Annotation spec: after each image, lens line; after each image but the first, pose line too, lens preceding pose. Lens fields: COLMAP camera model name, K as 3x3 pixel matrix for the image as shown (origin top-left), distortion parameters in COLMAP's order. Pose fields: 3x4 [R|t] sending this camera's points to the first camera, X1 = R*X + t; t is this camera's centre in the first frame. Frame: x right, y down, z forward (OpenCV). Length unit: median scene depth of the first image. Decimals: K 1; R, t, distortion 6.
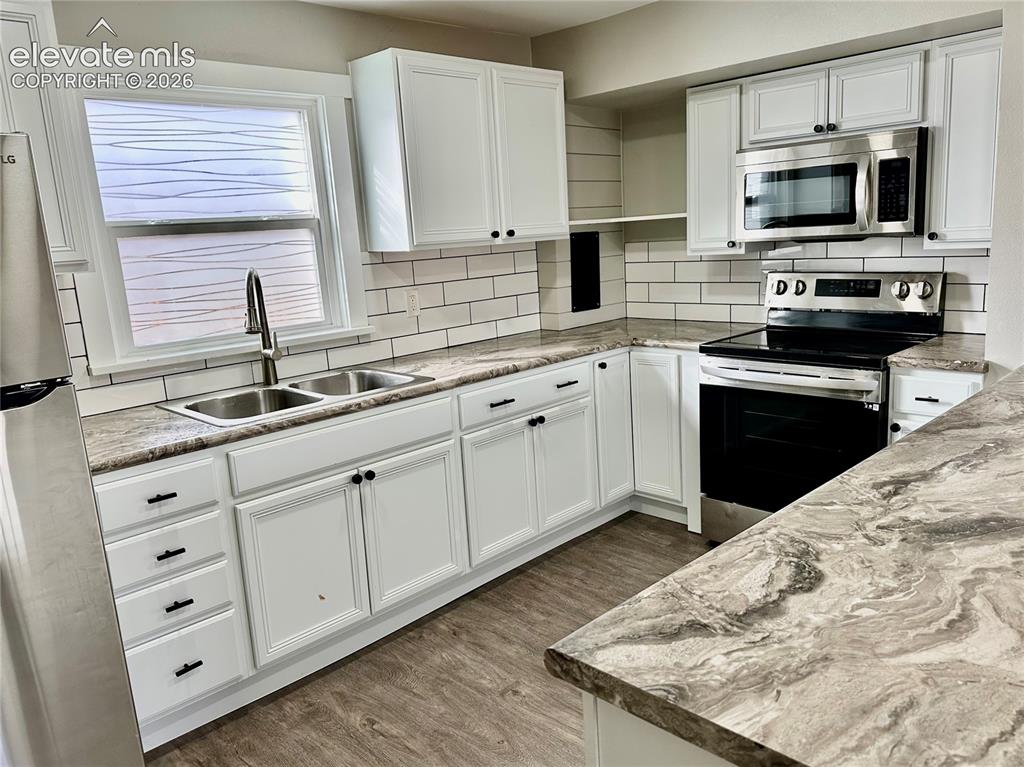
lens RADIAL K [[771.6, 0, 512.0], [0, 771.6, 383.5], [0, 0, 1]] dist [0.090005, -0.139686]
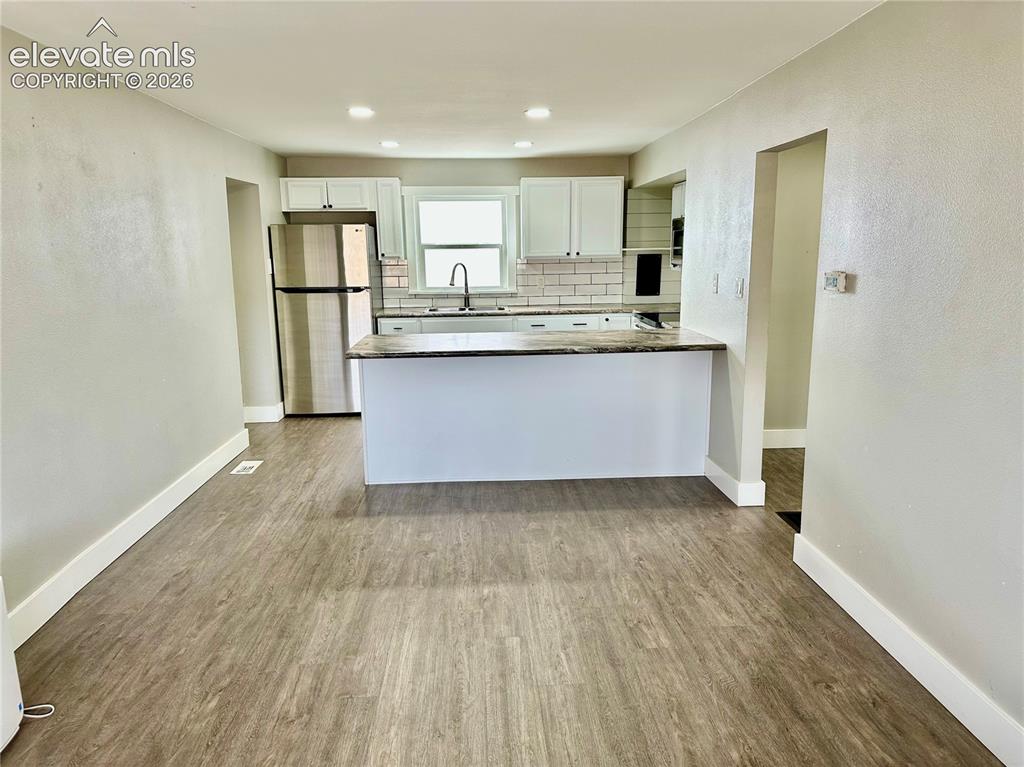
lens RADIAL K [[722.6, 0, 512.0], [0, 722.6, 383.5], [0, 0, 1]] dist [0.084443, -0.113073]
pose [[0.749959, 0.174518, -0.638048, 1.355537], [-0.159565, 0.983814, 0.081539, 0.030855], [0.641951, 0.040660, 0.765667, -0.733028]]
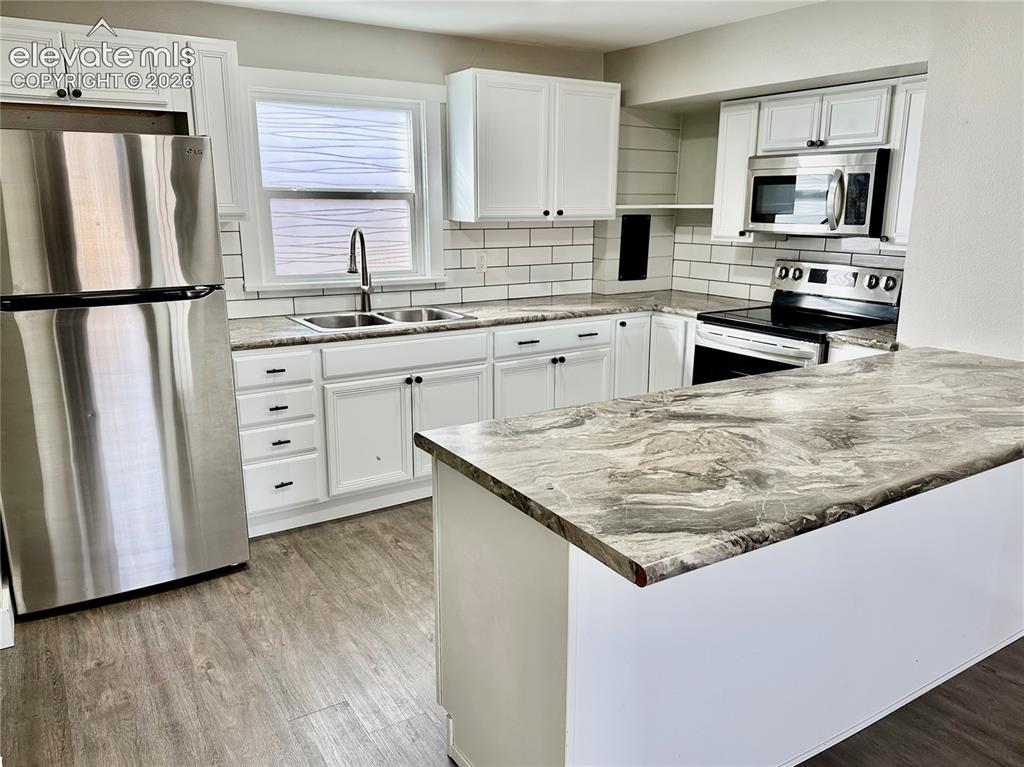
lens RADIAL K [[757.1, 0, 512.8], [0, 757.1, 381.9], [0, 0, 1]] dist [0.093809, -0.136213]
pose [[0.976037, 0.109280, -0.188173, 0.209348], [-0.101249, 0.993512, 0.051803, 0.027968], [0.192613, -0.031509, 0.980769, -0.278598]]
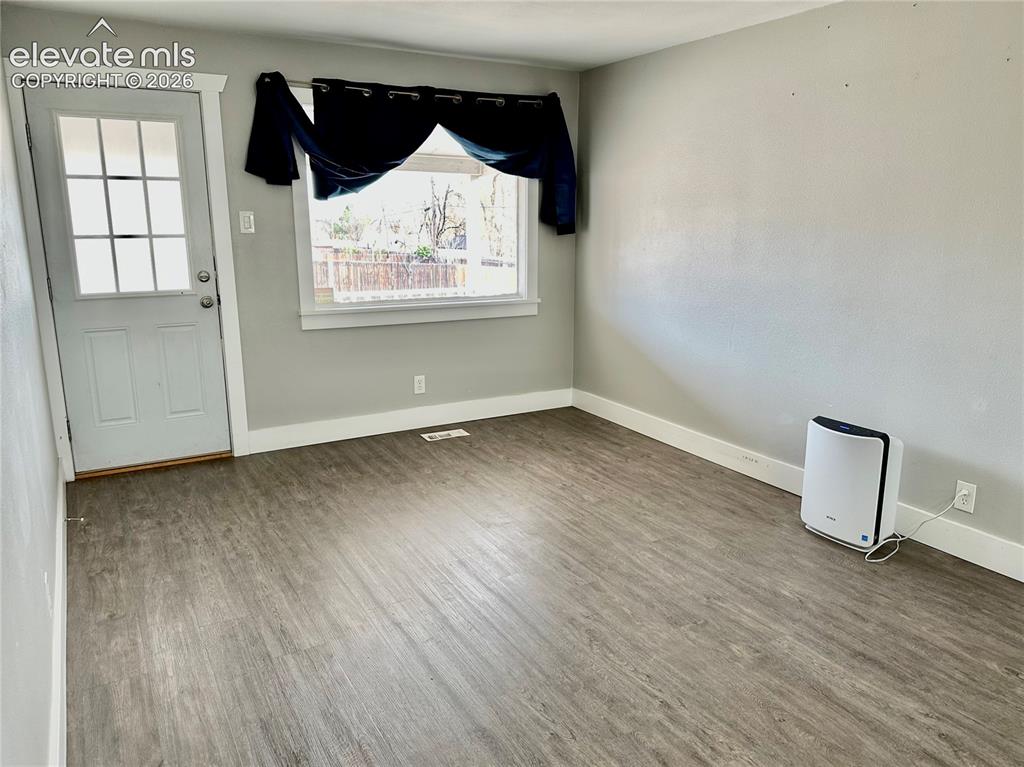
lens RADIAL K [[757.1, 0, 512.8], [0, 757.1, 381.9], [0, 0, 1]] dist [0.093809, -0.136213]
pose [[-0.966112, 0.002116, 0.258116, 0.735032], [0.103778, 0.918772, 0.380904, -0.152551], [-0.236343, 0.394783, -0.887856, 0.527178]]
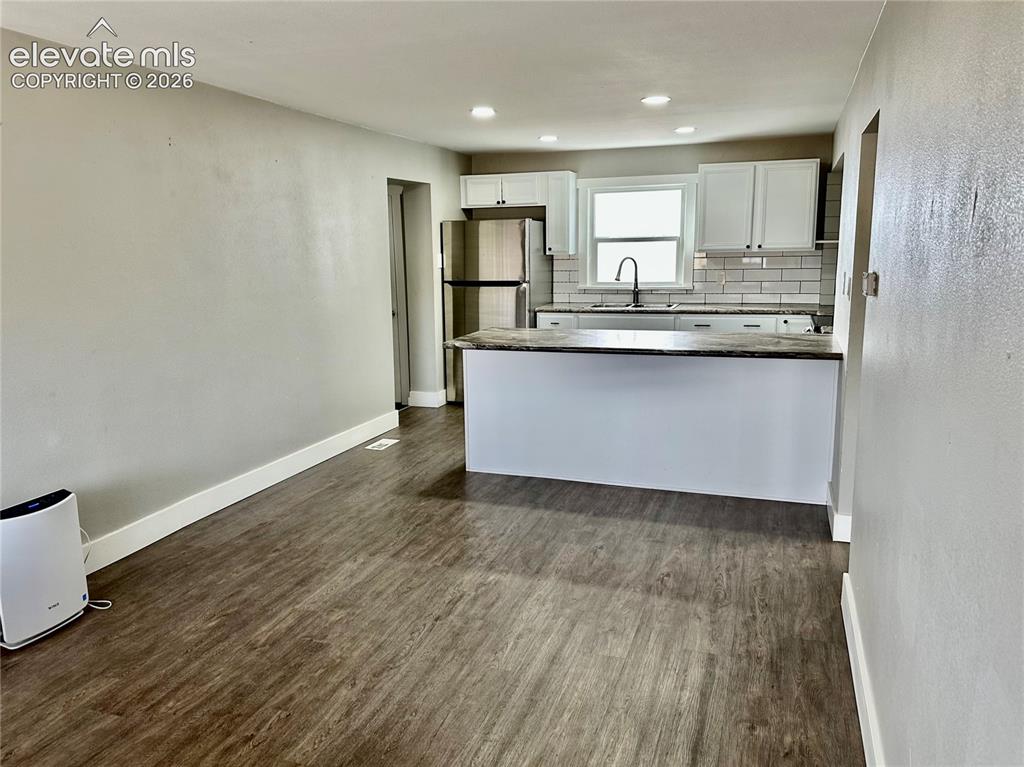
lens RADIAL K [[782.5, 0, 508.3], [0, 782.5, 374.7], [0, 0, 1]] dist [0.160948, -0.321757]
pose [[0.443280, 0.203648, -0.872944, 1.682329], [-0.183603, 0.973831, 0.133951, -0.037246], [0.877378, 0.100897, 0.469070, -0.495513]]
